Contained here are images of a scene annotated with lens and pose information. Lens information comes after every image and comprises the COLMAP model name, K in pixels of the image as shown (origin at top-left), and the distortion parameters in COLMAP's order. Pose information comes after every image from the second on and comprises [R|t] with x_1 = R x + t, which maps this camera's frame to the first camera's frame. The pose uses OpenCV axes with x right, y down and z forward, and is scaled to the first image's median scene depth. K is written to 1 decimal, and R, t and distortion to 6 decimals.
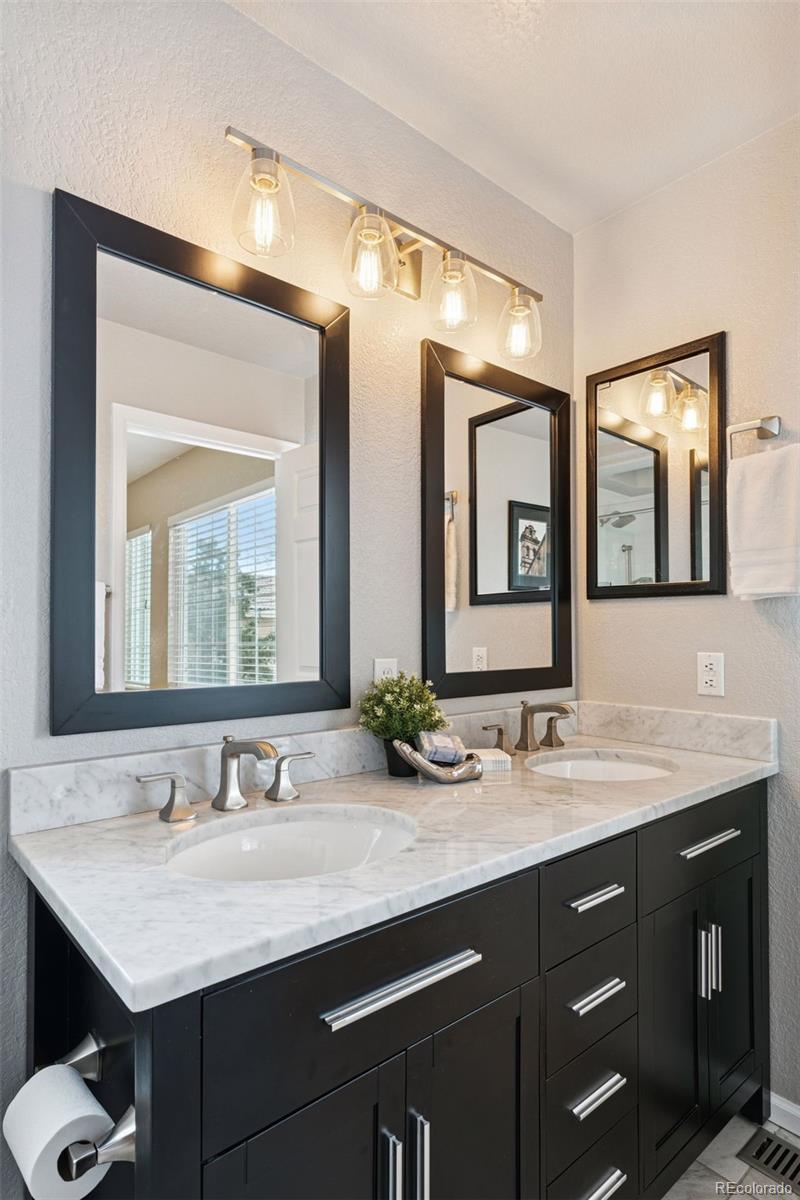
lens RADIAL K [[653.4, 0, 400.1], [0, 653.4, 623.7], [0, 0, 1]] dist [-0.001169, -0.000436]
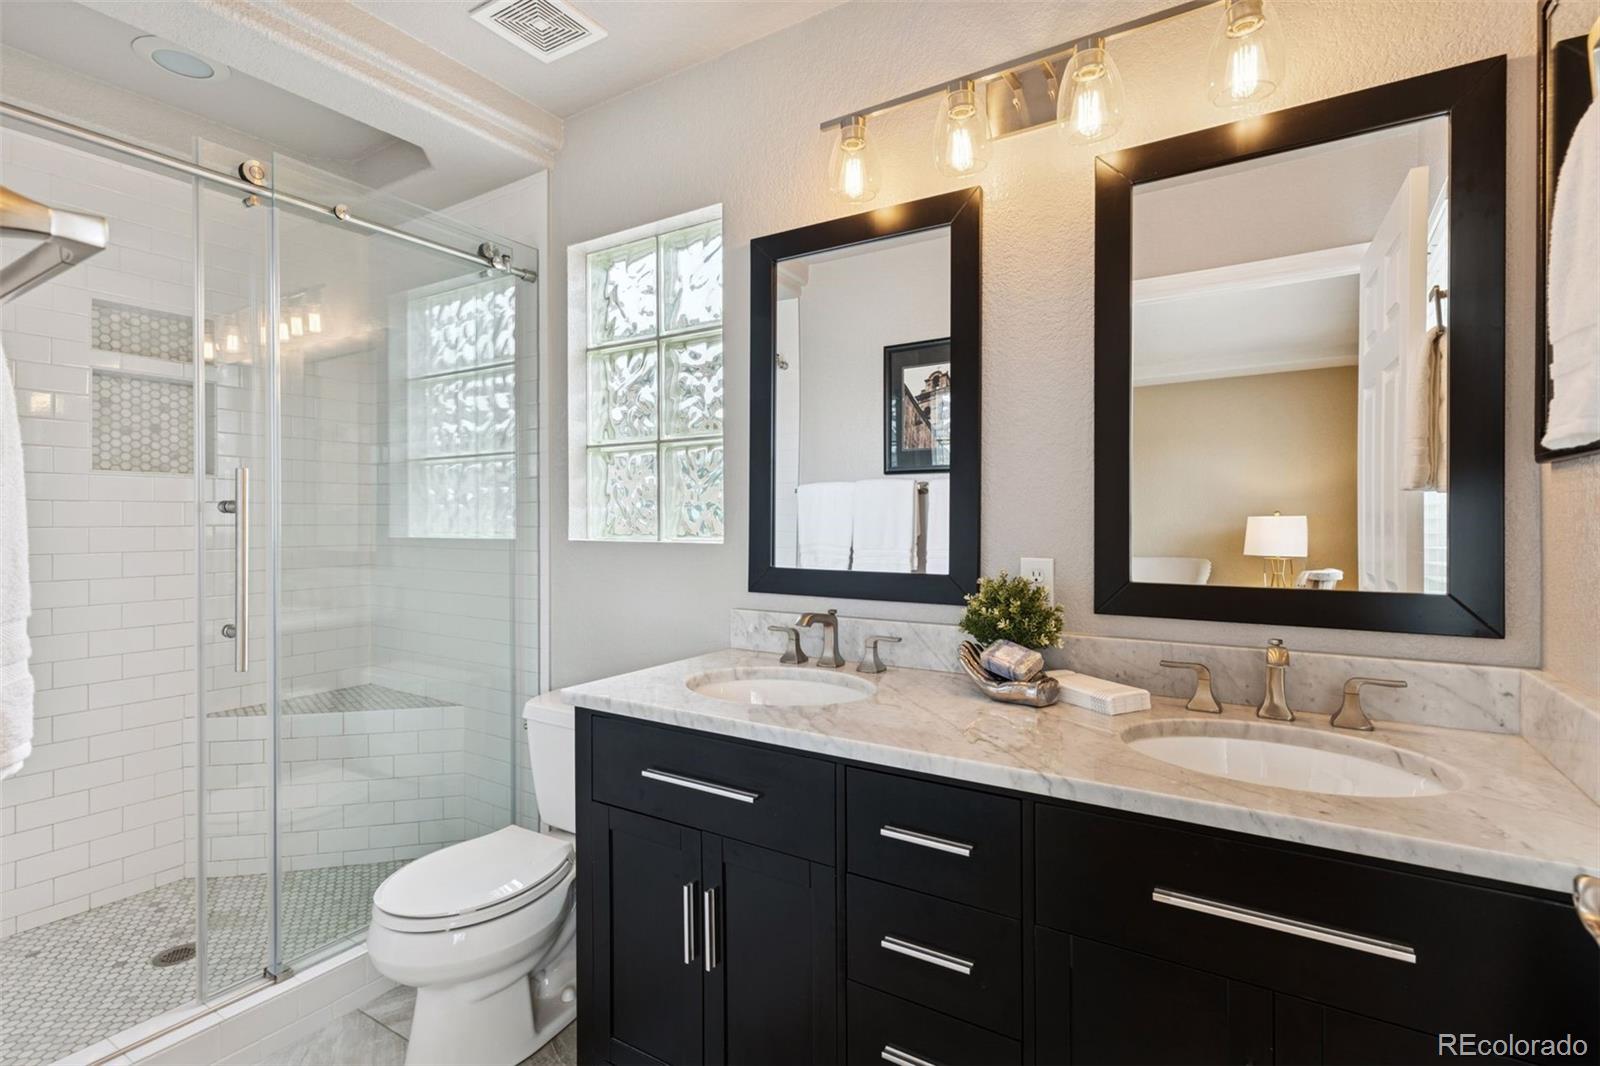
lens RADIAL K [[770.0, 0, 800.0], [0, 770.0, 533.0], [0, 0, 1]] dist [-0.001290, -0.000276]
pose [[0.292284, 0.018559, -0.956152, 1.122420], [0.010999, 0.999680, 0.022766, -0.009602], [0.956268, -0.017171, 0.291986, 0.506046]]
